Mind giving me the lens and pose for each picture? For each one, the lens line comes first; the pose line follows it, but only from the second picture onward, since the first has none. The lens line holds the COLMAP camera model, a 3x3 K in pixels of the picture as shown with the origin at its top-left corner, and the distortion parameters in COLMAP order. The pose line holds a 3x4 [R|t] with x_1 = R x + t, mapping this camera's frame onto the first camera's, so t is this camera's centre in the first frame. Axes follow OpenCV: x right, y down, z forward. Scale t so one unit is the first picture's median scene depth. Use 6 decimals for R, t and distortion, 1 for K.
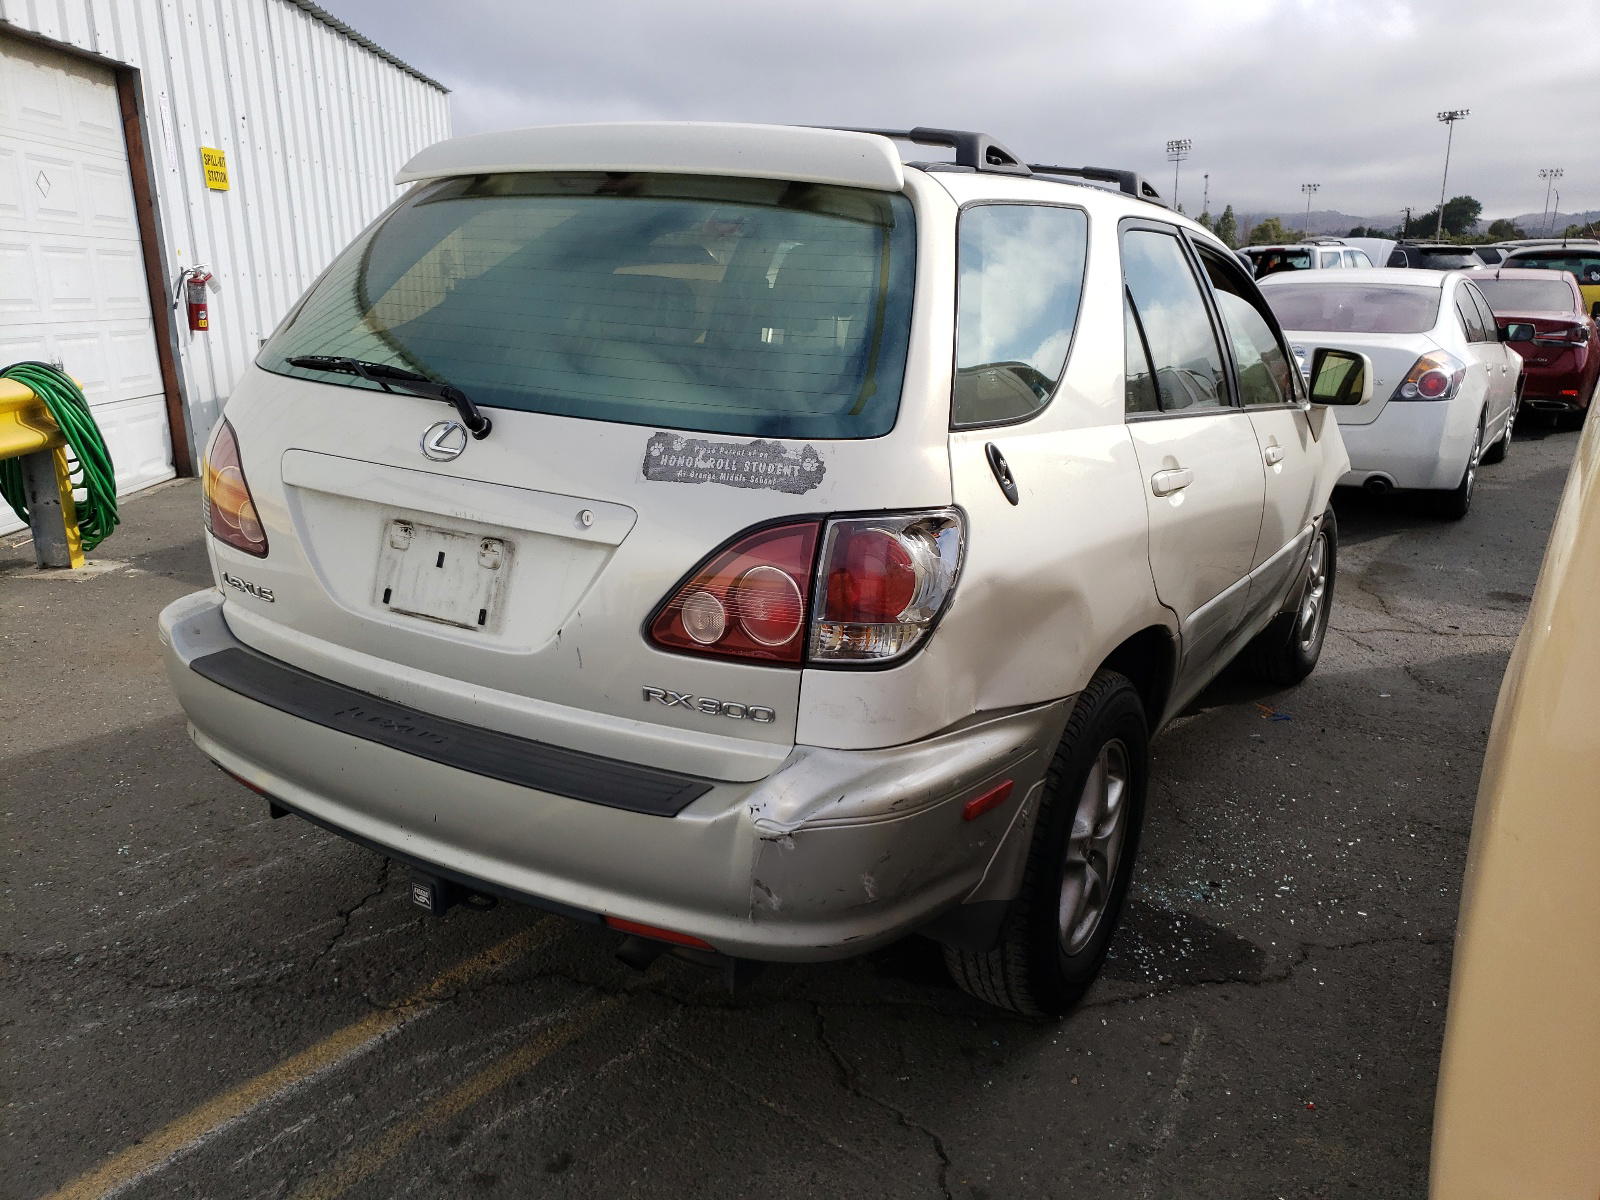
lens RADIAL K [[1297.2, 0, 800.0], [0, 1297.2, 600.0], [0, 0, 1]] dist [0.047867, -0.002054]
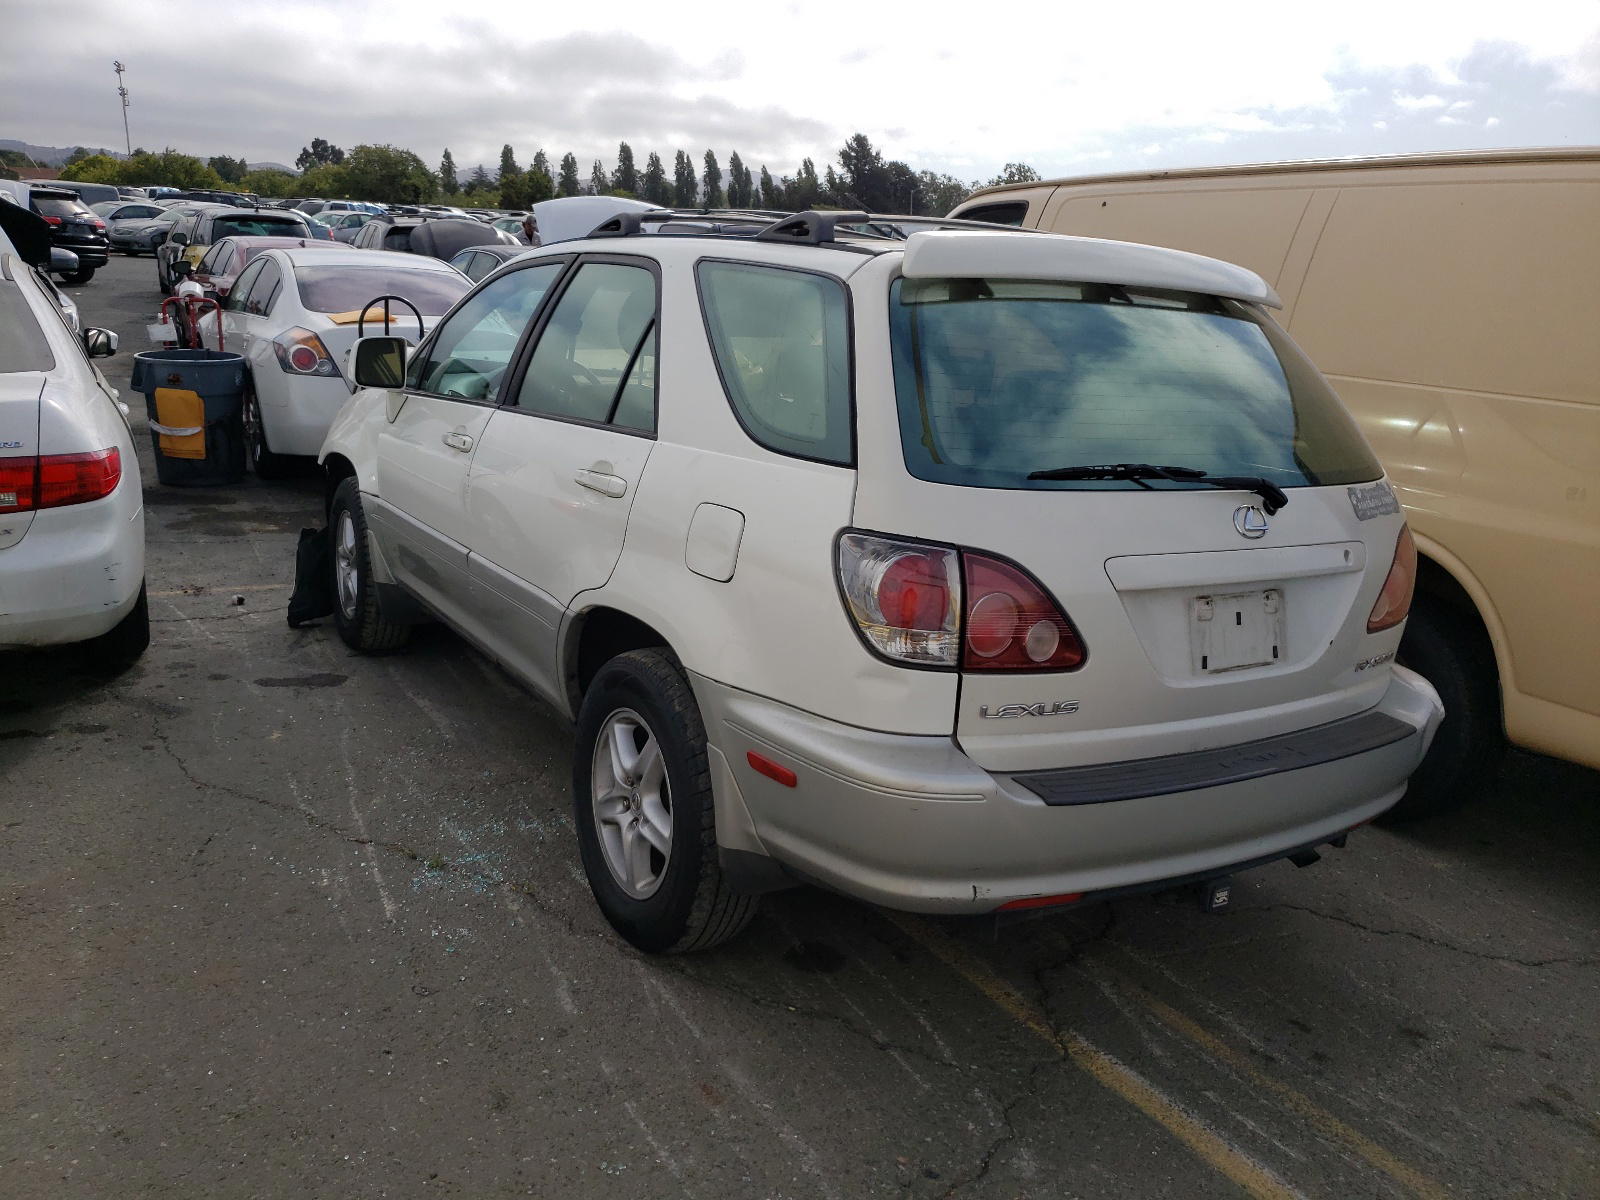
lens RADIAL K [[1217.7, 0, 800.0], [0, 1217.7, 600.0], [0, 0, 1]] dist [0.007017, 0.003407]
pose [[0.449096, -0.214934, 0.867246, -1.405053], [0.179907, 0.972508, 0.147858, -0.281824], [-0.875184, 0.089621, 0.475418, 0.795668]]
